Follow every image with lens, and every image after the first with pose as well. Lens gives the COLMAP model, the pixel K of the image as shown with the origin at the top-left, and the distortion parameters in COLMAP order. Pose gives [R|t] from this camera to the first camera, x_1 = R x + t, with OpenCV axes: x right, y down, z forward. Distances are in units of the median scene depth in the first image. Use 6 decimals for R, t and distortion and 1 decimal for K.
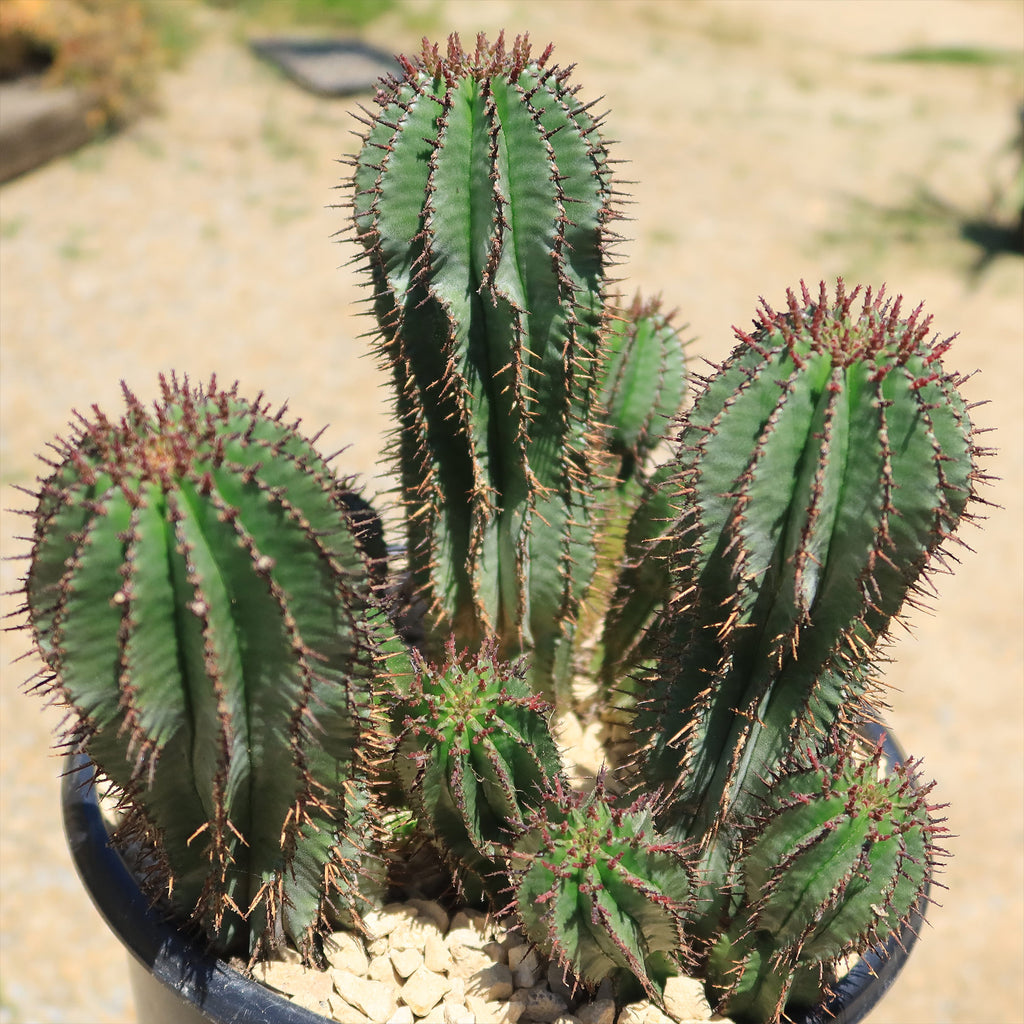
lens RADIAL K [[1450.3, 0, 497.9], [0, 1450.3, 589.3], [0, 0, 1]] dist [-0.011230, -0.022658]
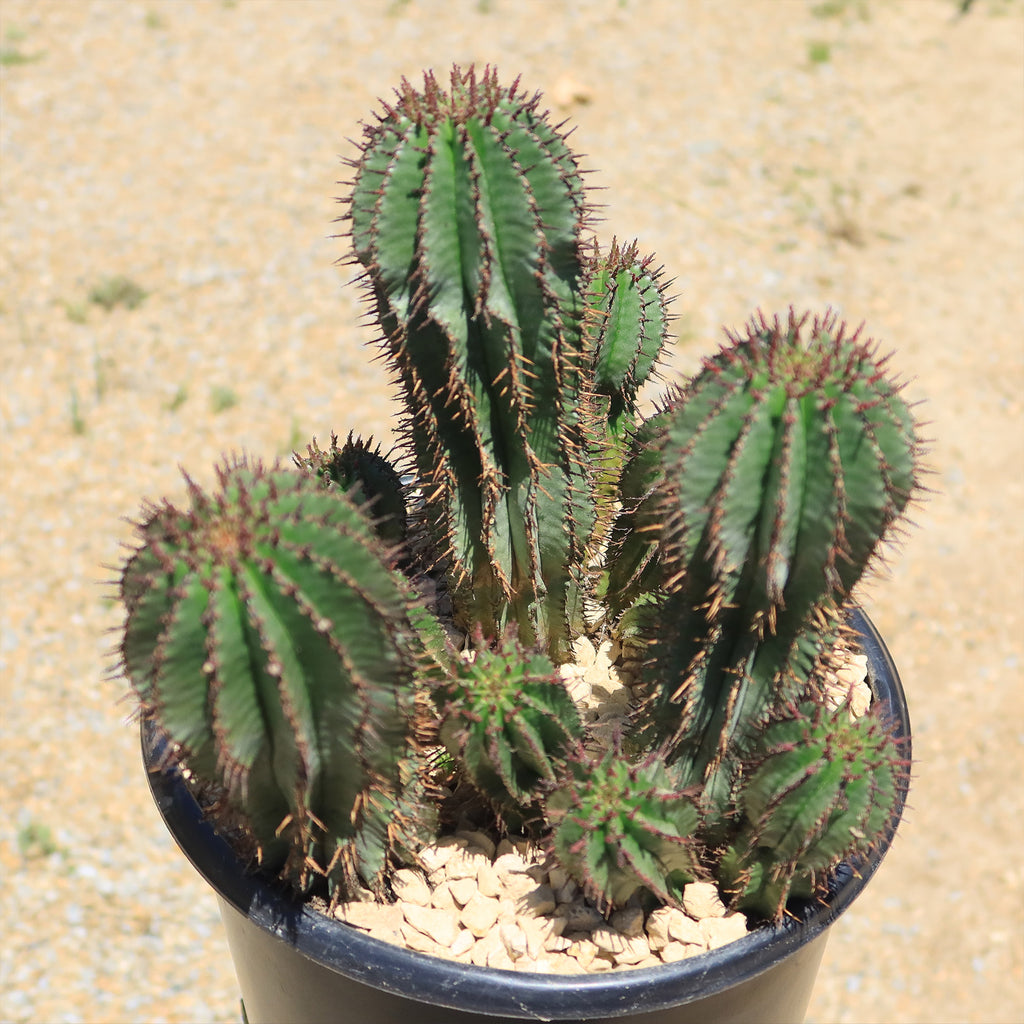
lens RADIAL K [[1574.0, 0, 499.0], [0, 1574.0, 492.0], [0, 0, 1]] dist [-0.018954, 0.010240]
pose [[0.996087, -0.088368, -0.001636, -0.003795], [0.087808, 0.987327, 0.132193, -0.235606], [-0.010067, -0.131819, 0.991223, -0.228011]]
